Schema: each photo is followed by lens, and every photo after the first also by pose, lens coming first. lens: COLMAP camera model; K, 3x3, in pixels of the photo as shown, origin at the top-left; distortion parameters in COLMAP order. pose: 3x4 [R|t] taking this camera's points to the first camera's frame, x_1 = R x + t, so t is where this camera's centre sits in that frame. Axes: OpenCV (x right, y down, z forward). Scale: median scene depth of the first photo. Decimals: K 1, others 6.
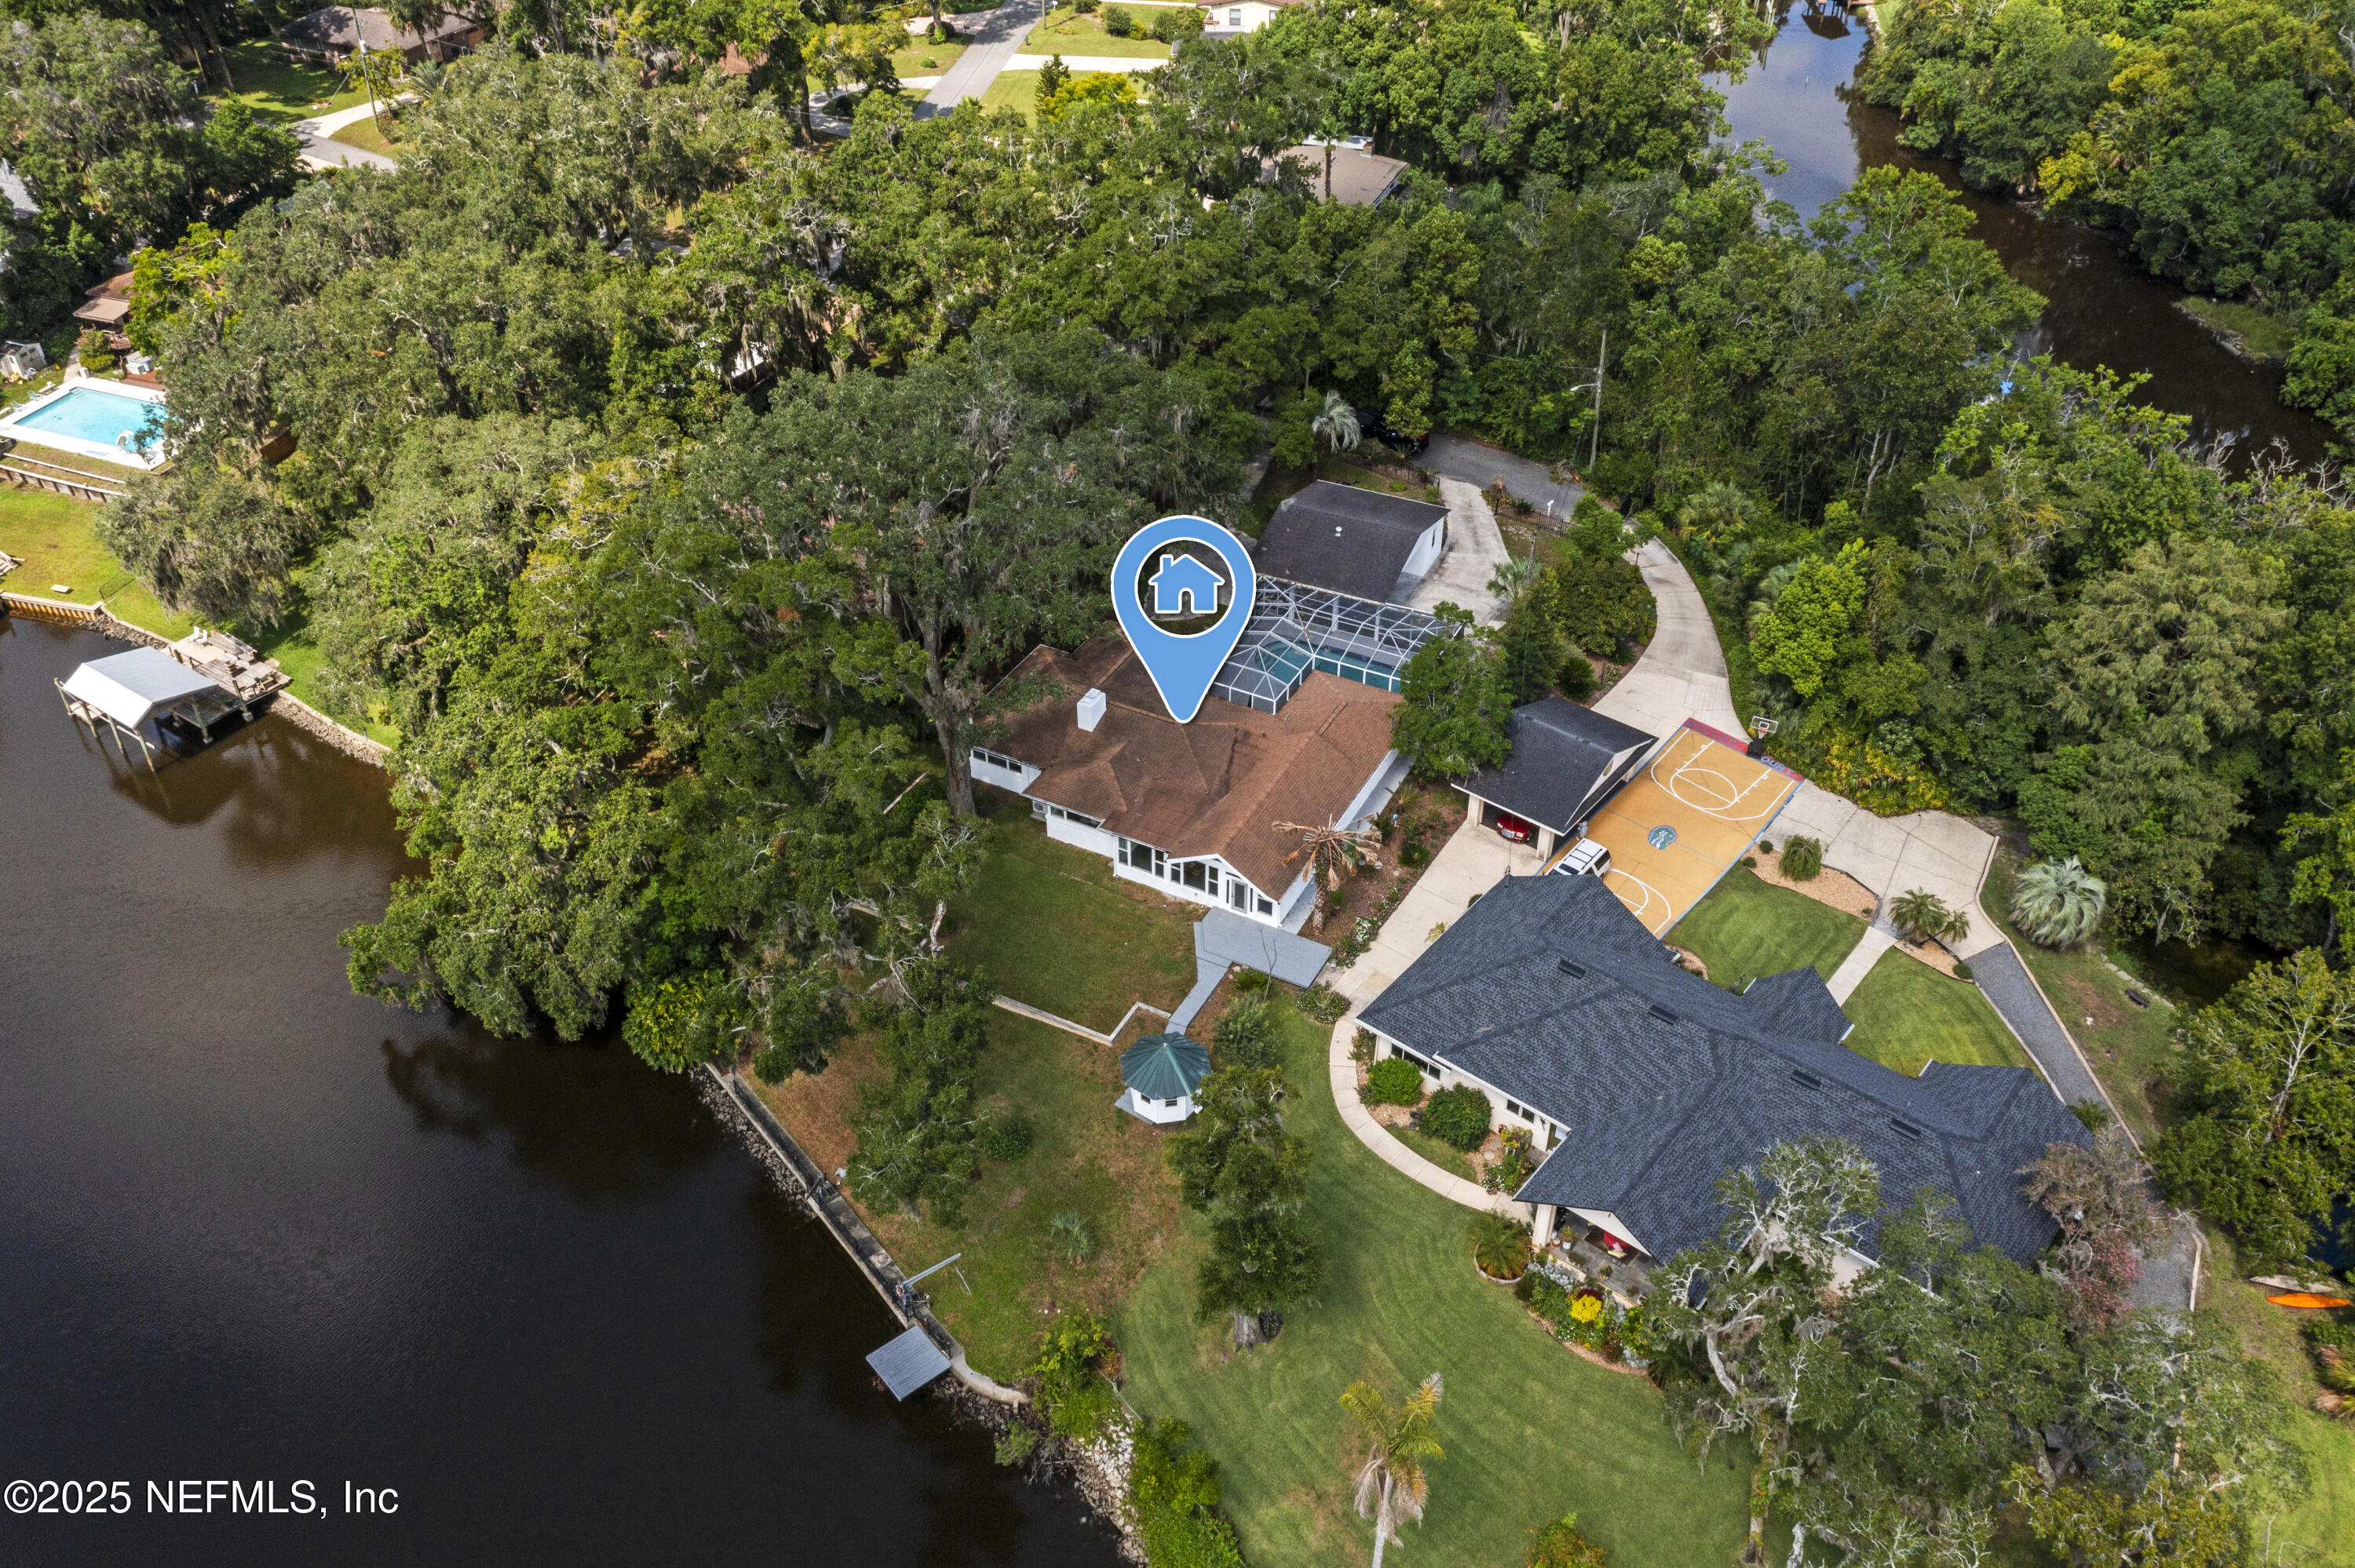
lens RADIAL K [[1887.2, 0, 1177.5], [0, 1887.2, 784.0], [0, 0, 1]] dist [-0.021919, 0.005953]
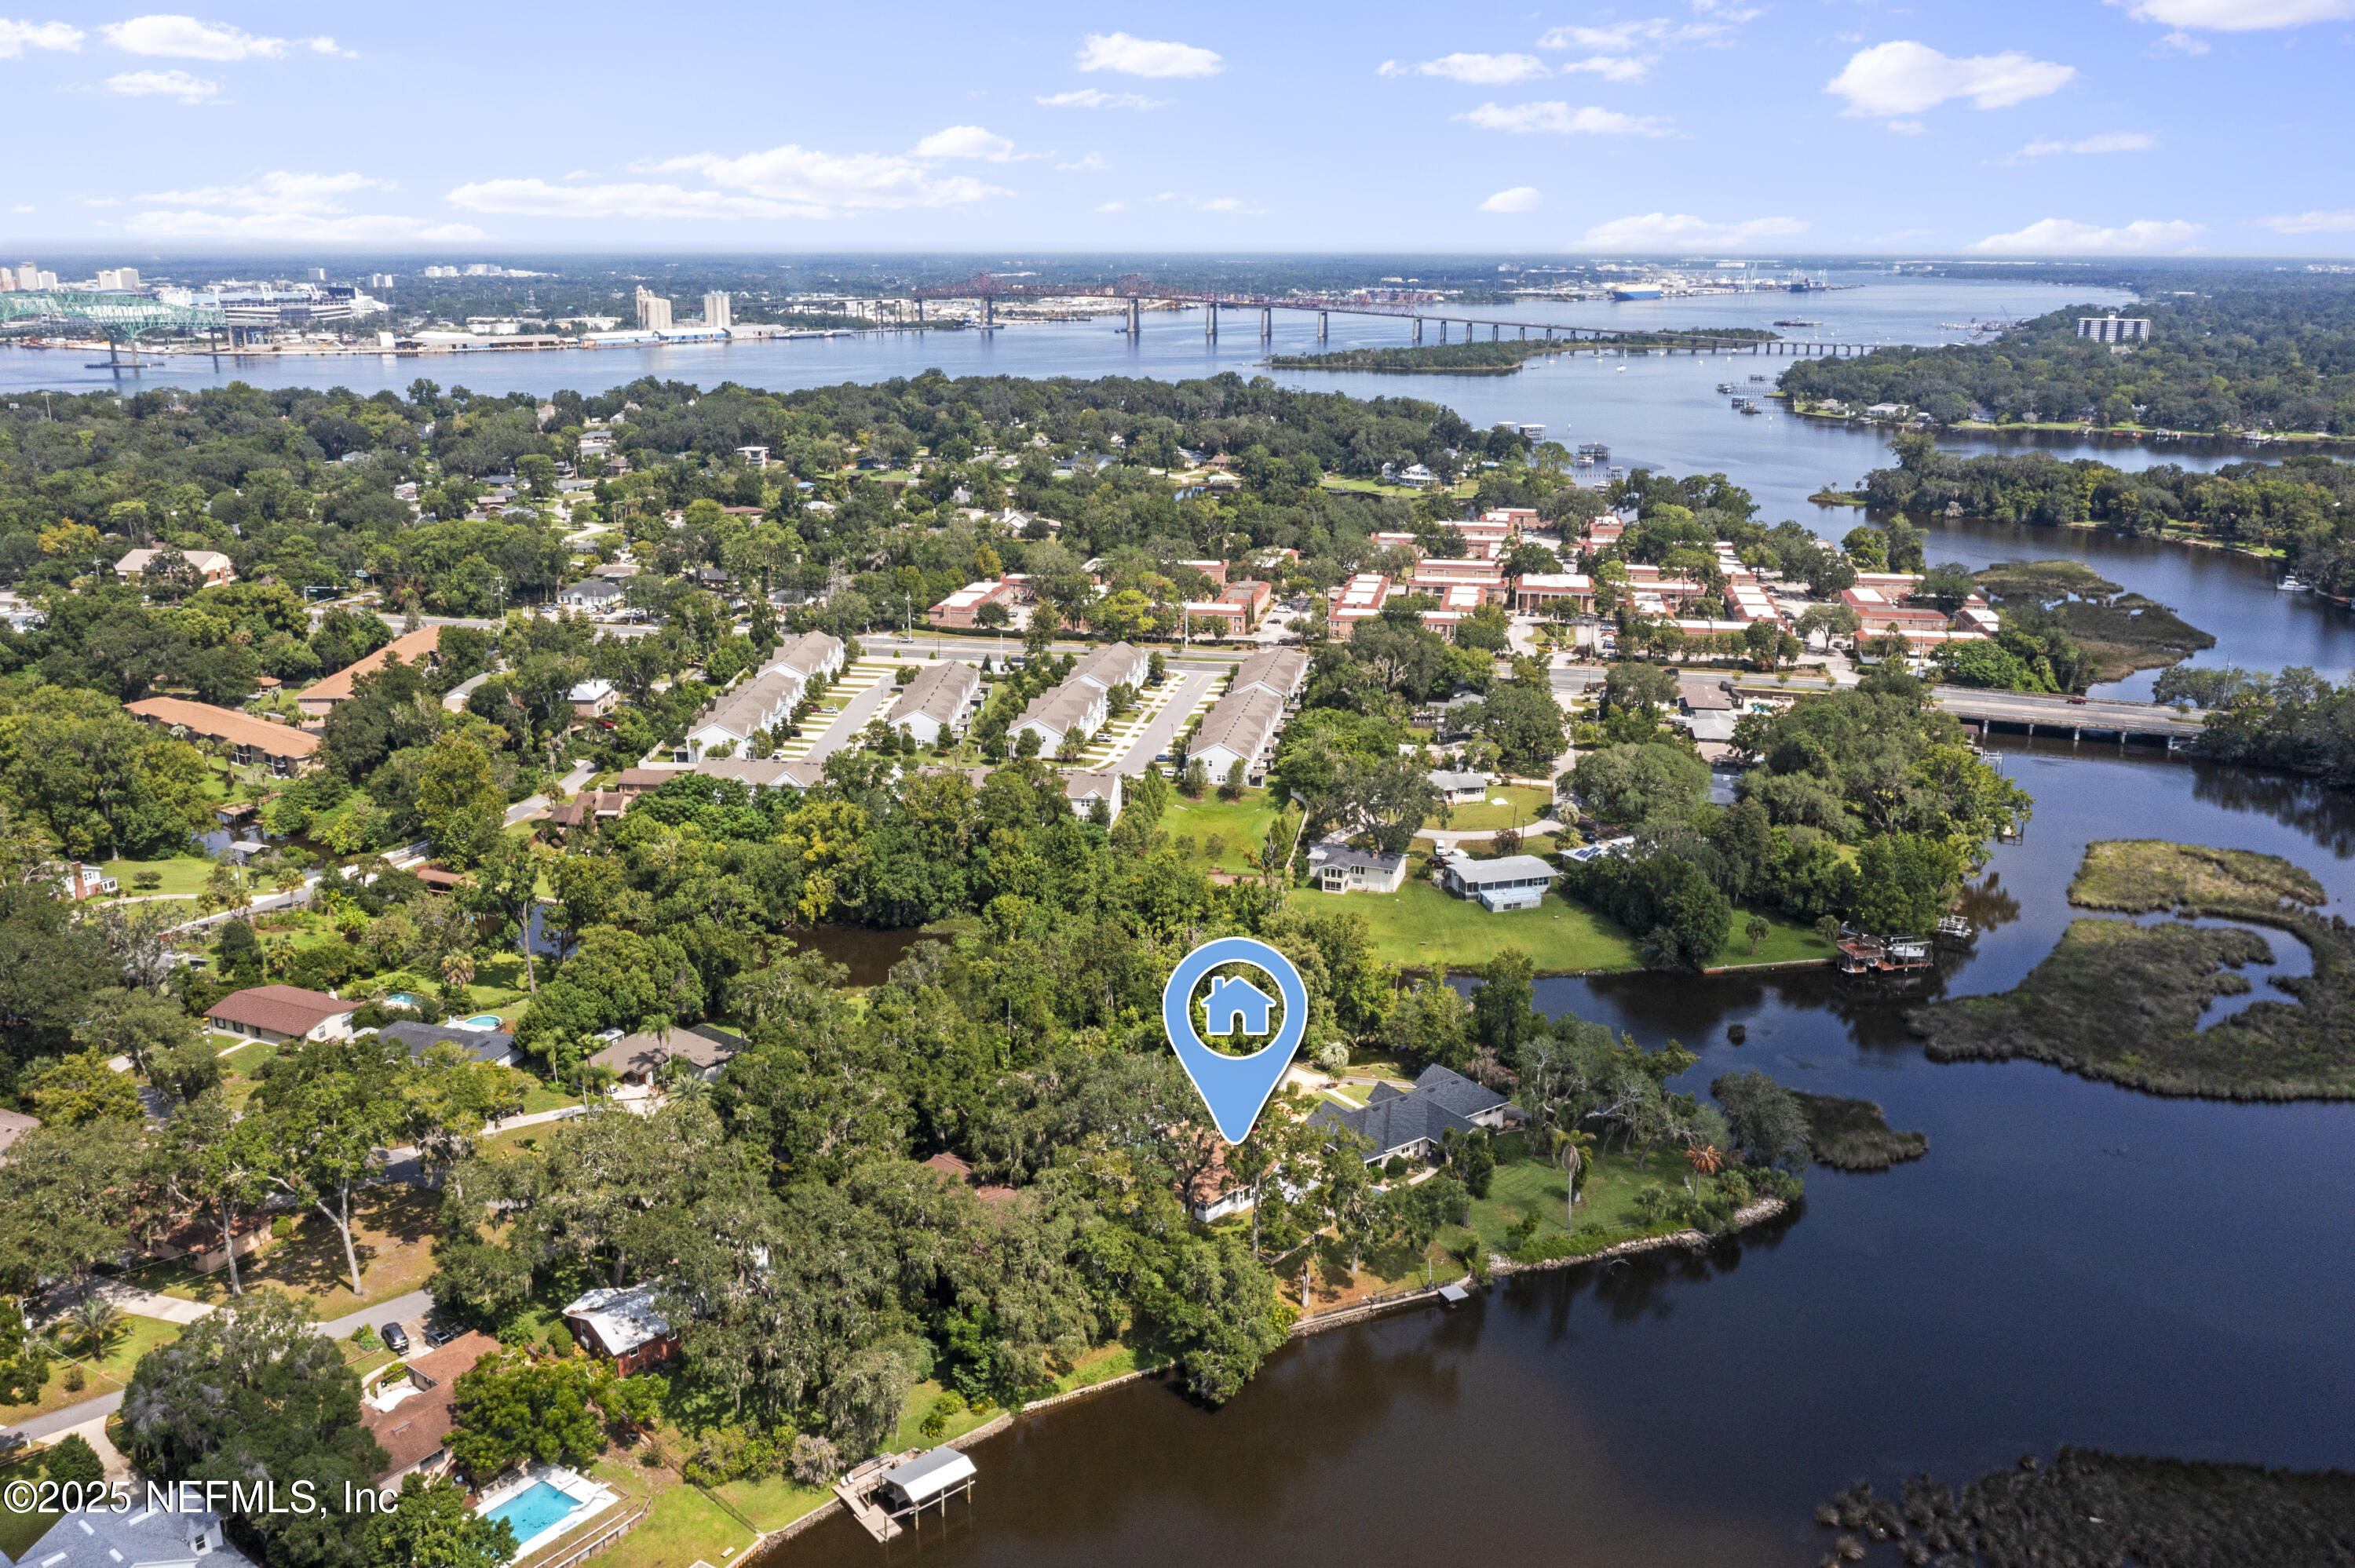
lens RADIAL K [[1934.7, 0, 1177.5], [0, 1934.7, 784.0], [0, 0, 1]] dist [-0.010980, -0.000727]
pose [[0.246449, -0.262584, 0.932905, -2.101695], [0.585006, 0.807754, 0.072814, -0.586906], [-0.772678, 0.527810, 0.352683, -0.093035]]
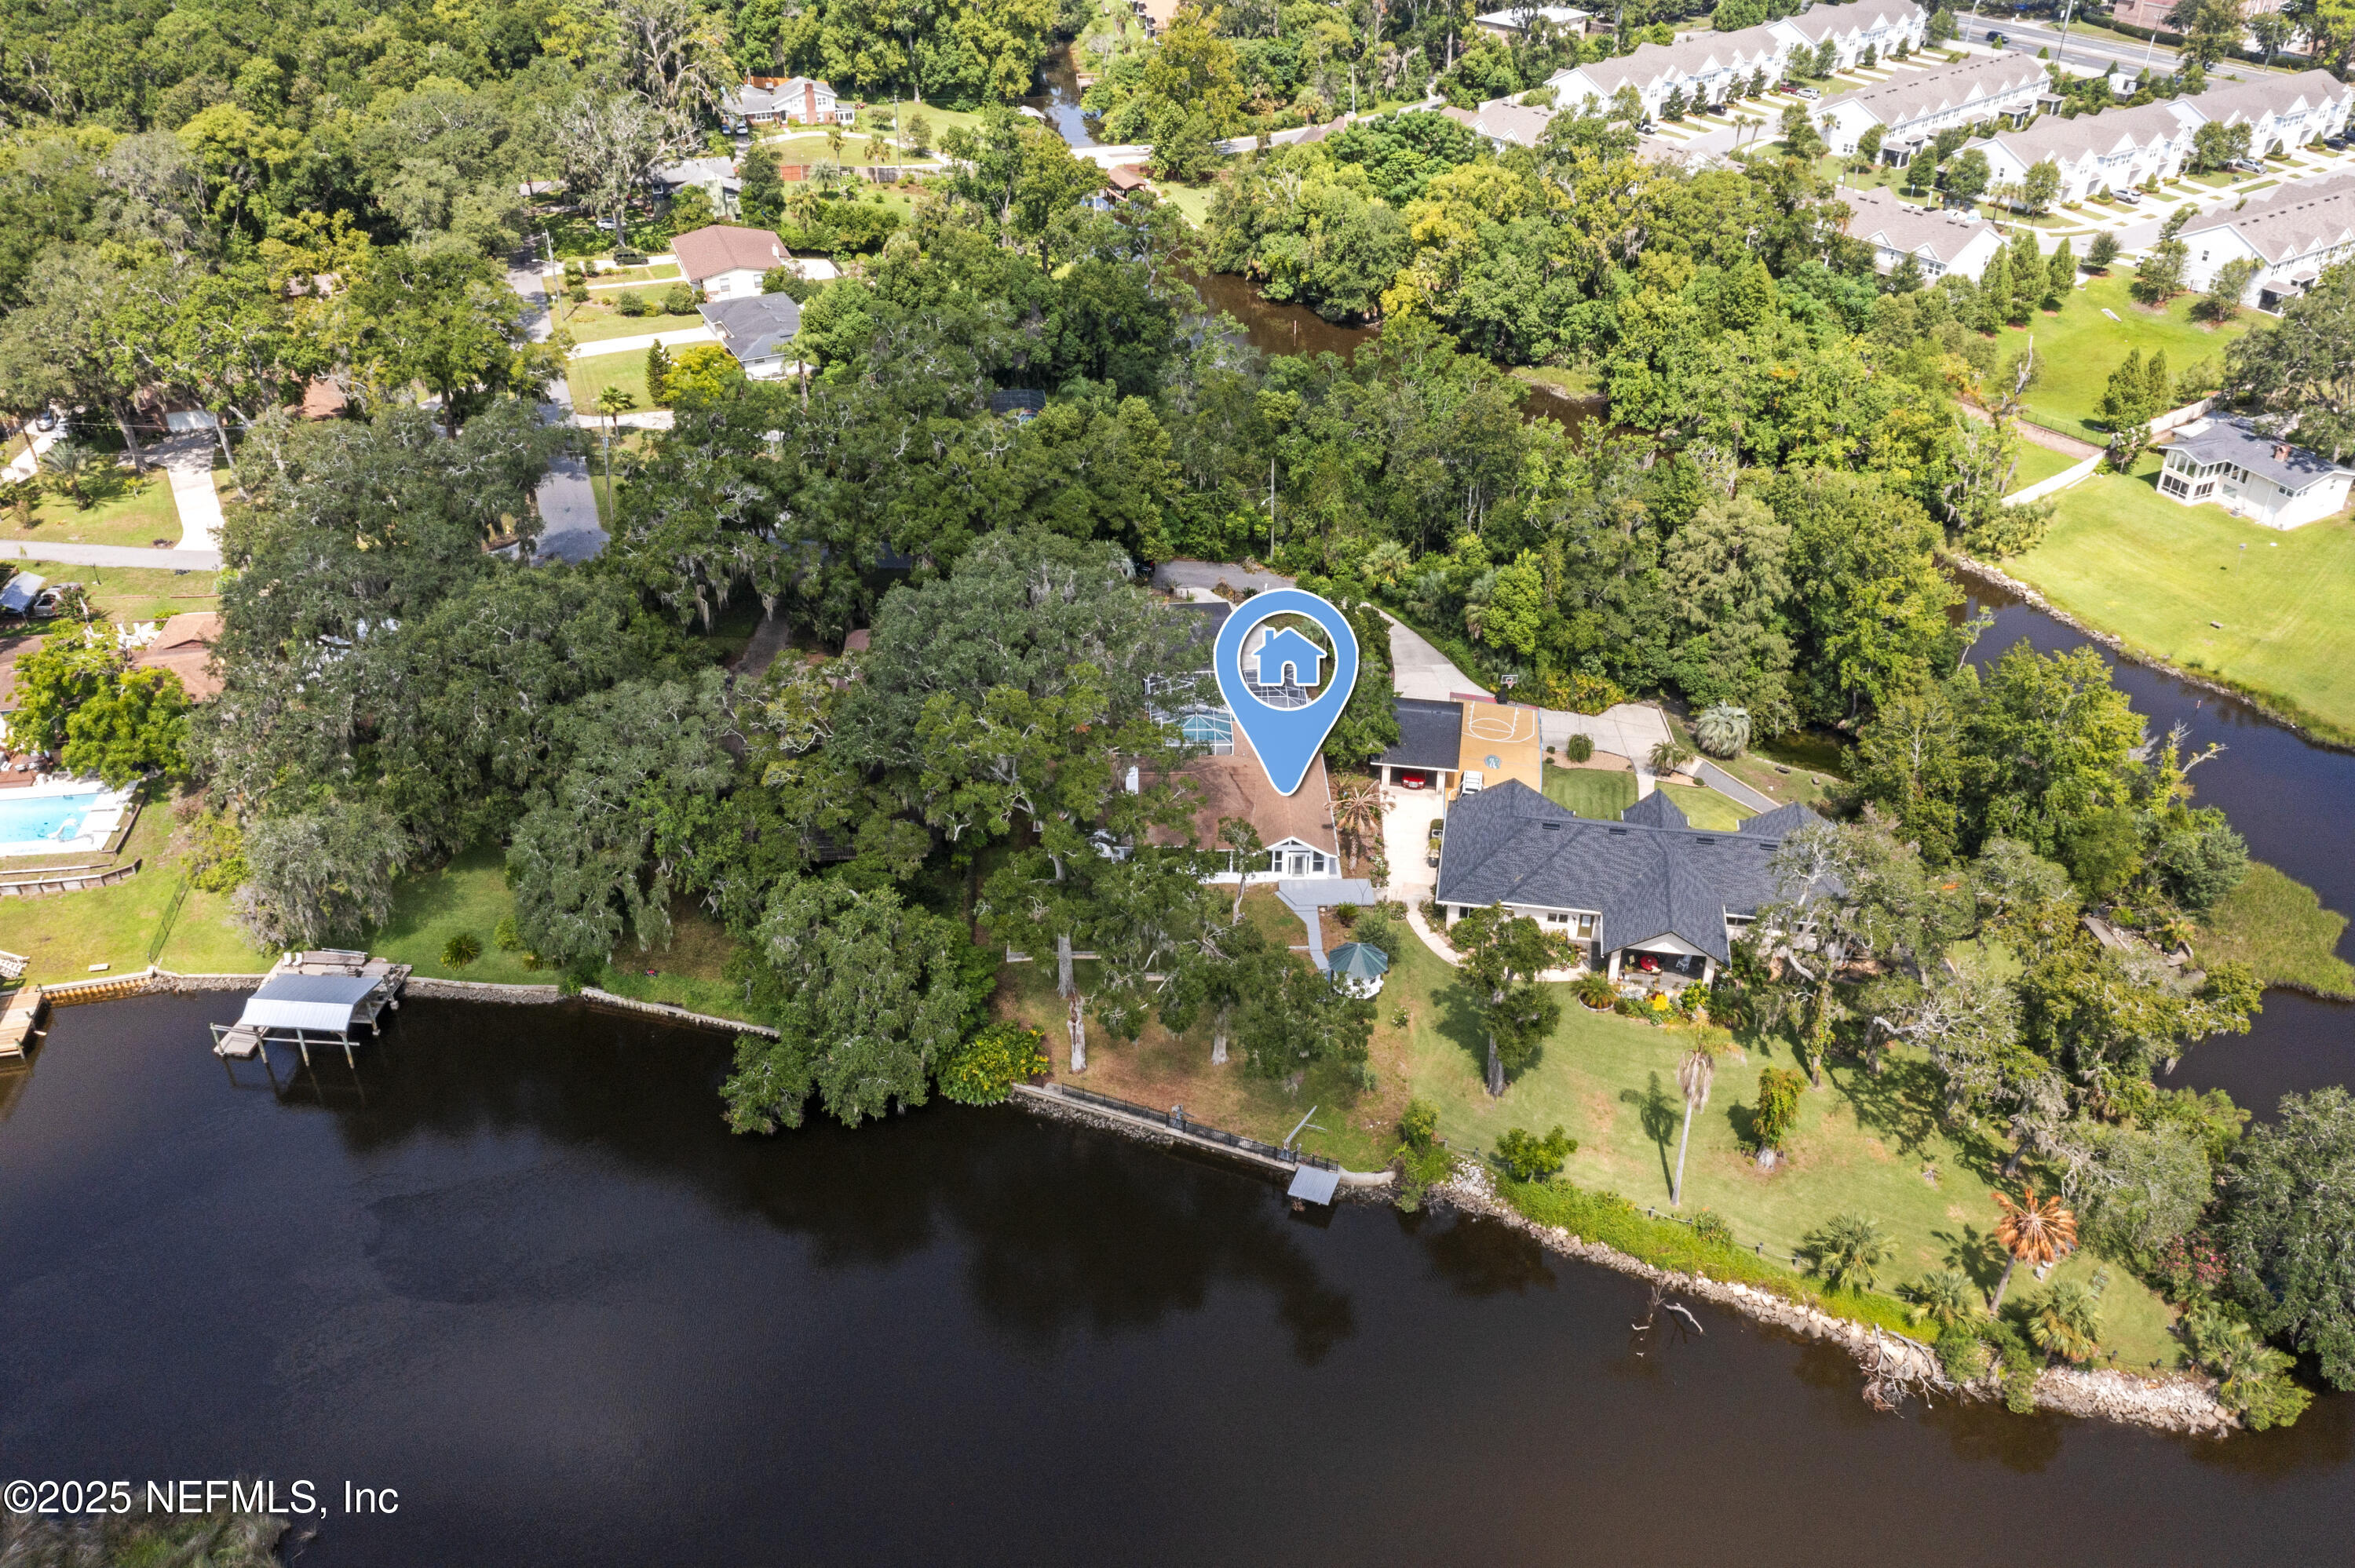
lens RADIAL K [[1887.2, 0, 1177.5], [0, 1887.2, 784.0], [0, 0, 1]] dist [-0.021919, 0.005953]
pose [[0.872399, -0.261985, 0.412655, -0.579386], [0.298264, 0.954161, -0.024788, 0.007078], [-0.387245, 0.144705, 0.910550, -0.272744]]
